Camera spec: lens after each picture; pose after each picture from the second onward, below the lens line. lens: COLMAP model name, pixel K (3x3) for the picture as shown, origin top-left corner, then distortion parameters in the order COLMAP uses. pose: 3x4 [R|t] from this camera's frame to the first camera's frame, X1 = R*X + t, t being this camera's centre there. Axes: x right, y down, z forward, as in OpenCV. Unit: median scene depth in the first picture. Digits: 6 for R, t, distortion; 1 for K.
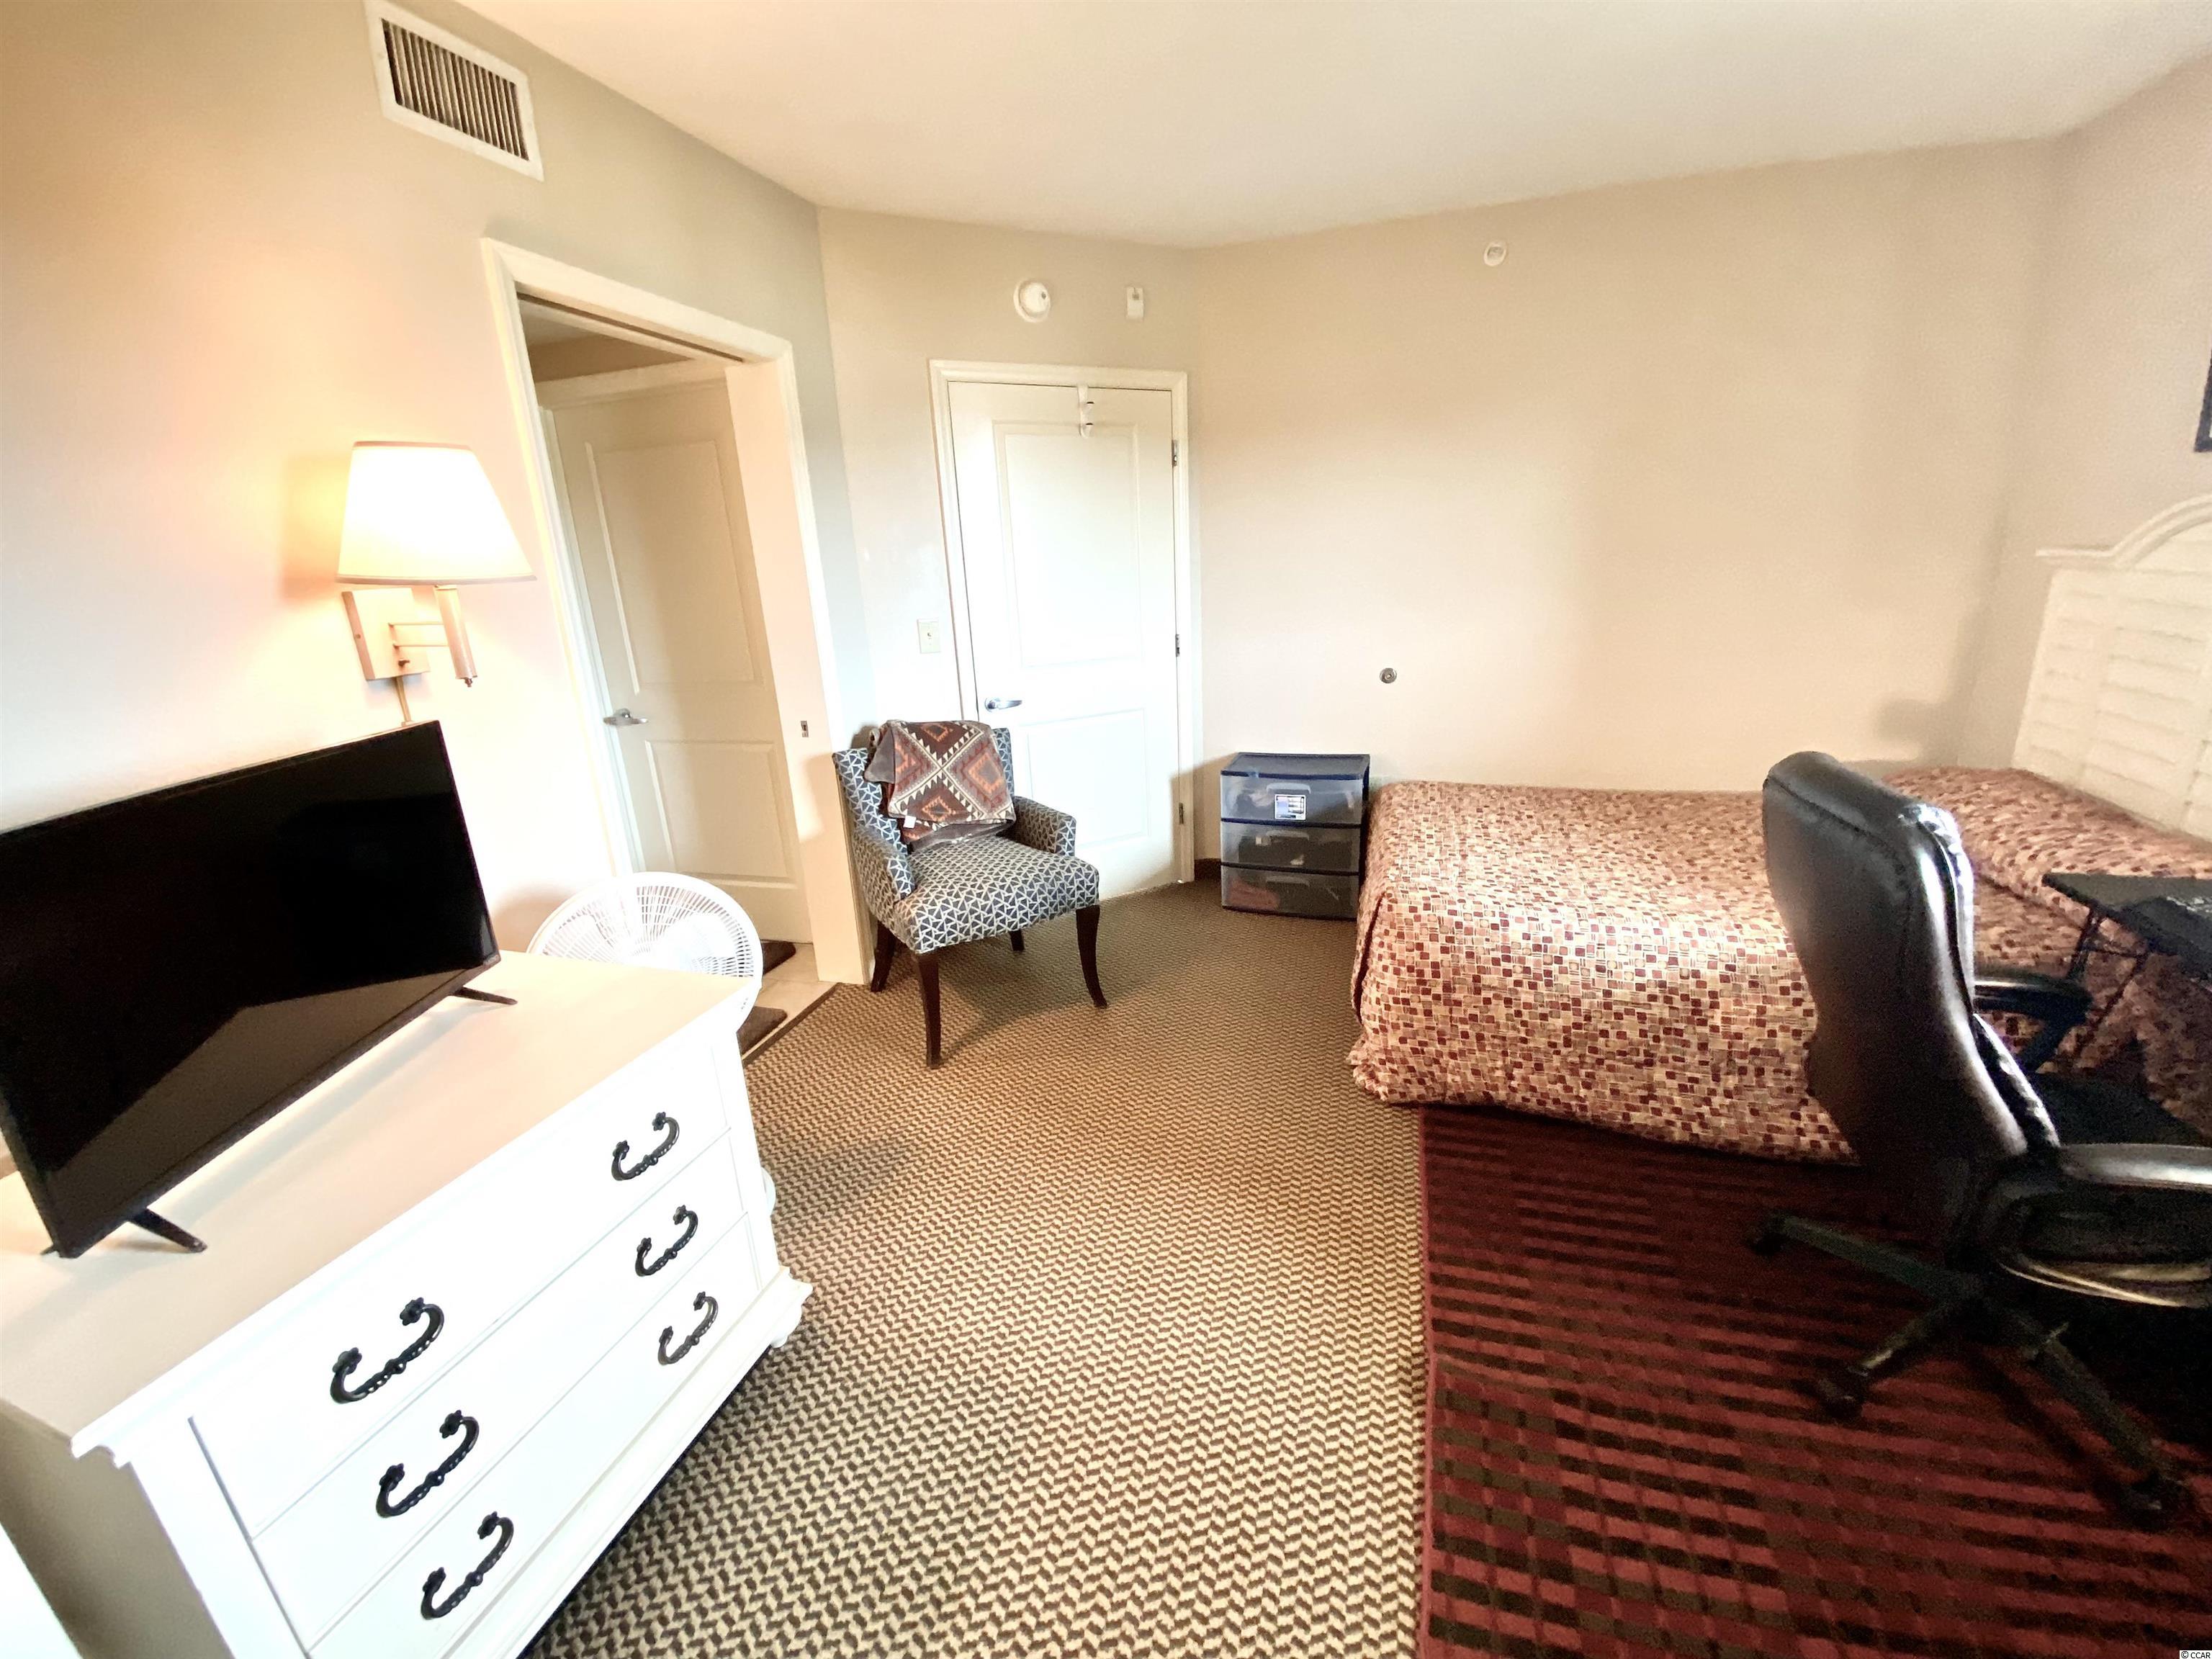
lens RADIAL K [[904.2, 0, 1108.2], [0, 904.2, 831.2], [0, 0, 1]] dist [0.049910, -0.035036]
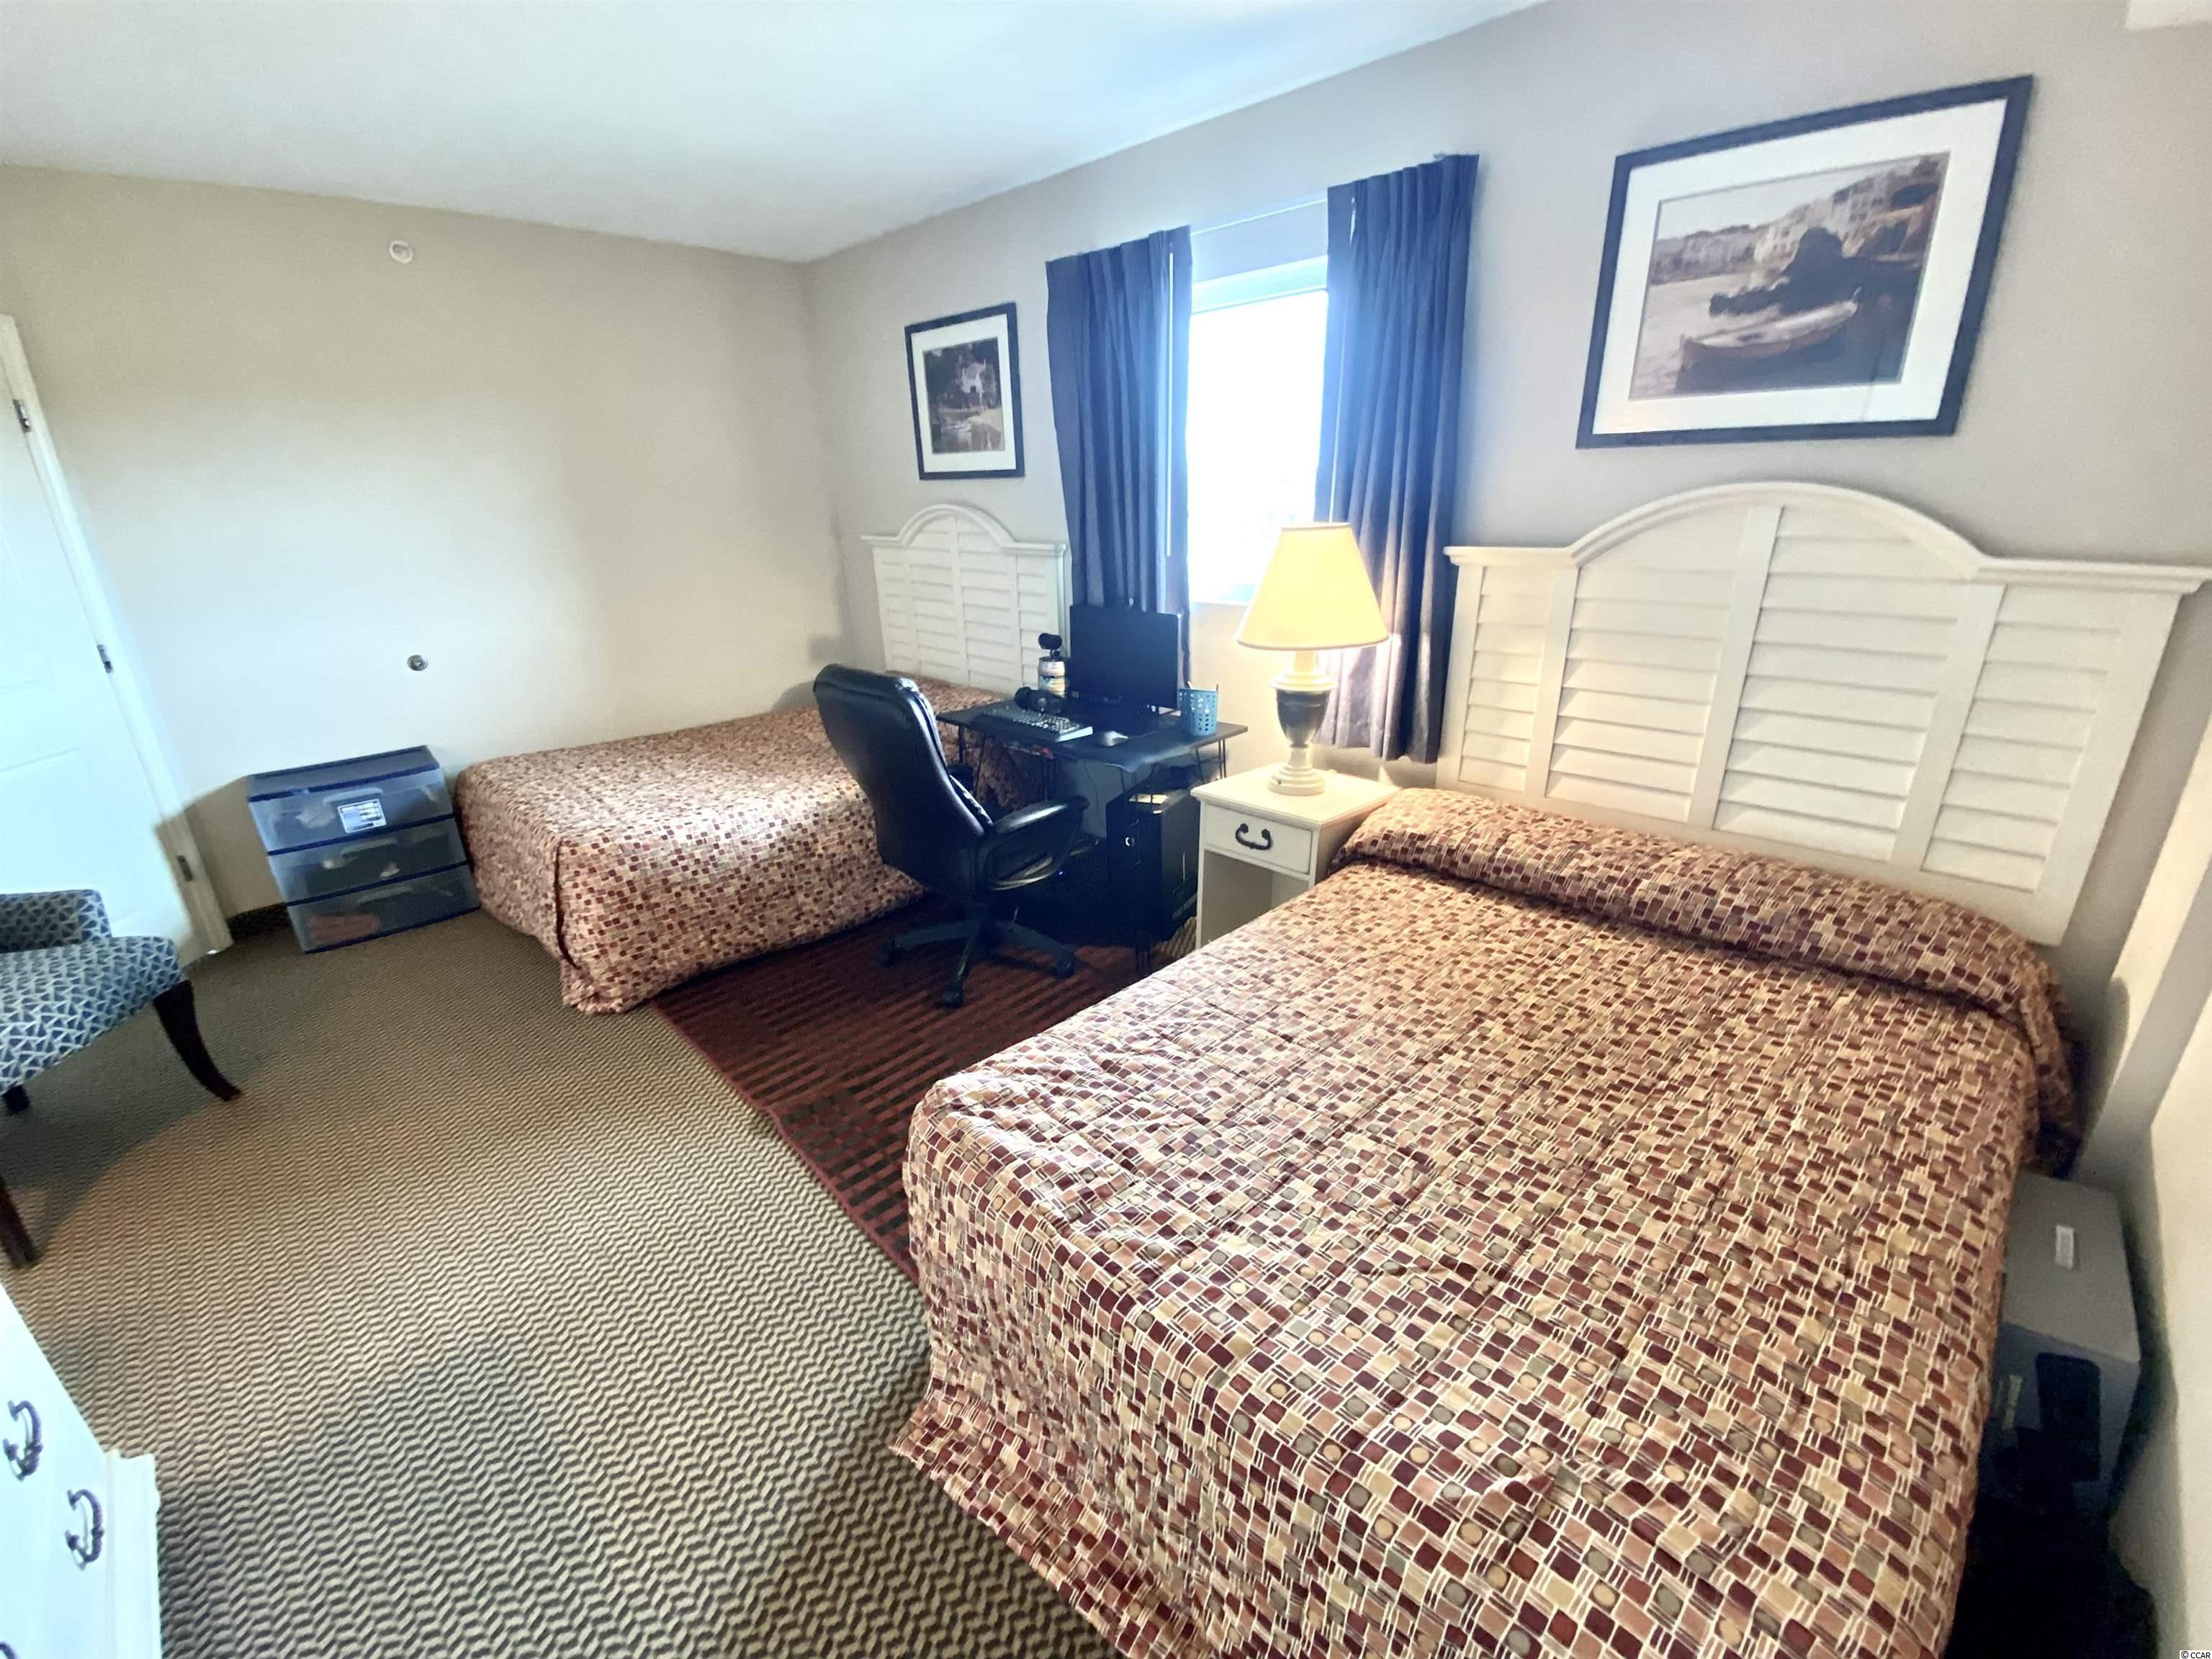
lens RADIAL K [[906.0, 0, 1106.0], [0, 906.0, 829.5], [0, 0, 1]] dist [0.014910, -0.020004]
pose [[0.476398, -0.275759, 0.834867, -0.319529], [0.254238, 0.952184, 0.169434, 0.034194], [-0.841670, 0.131537, 0.523727, -0.174145]]
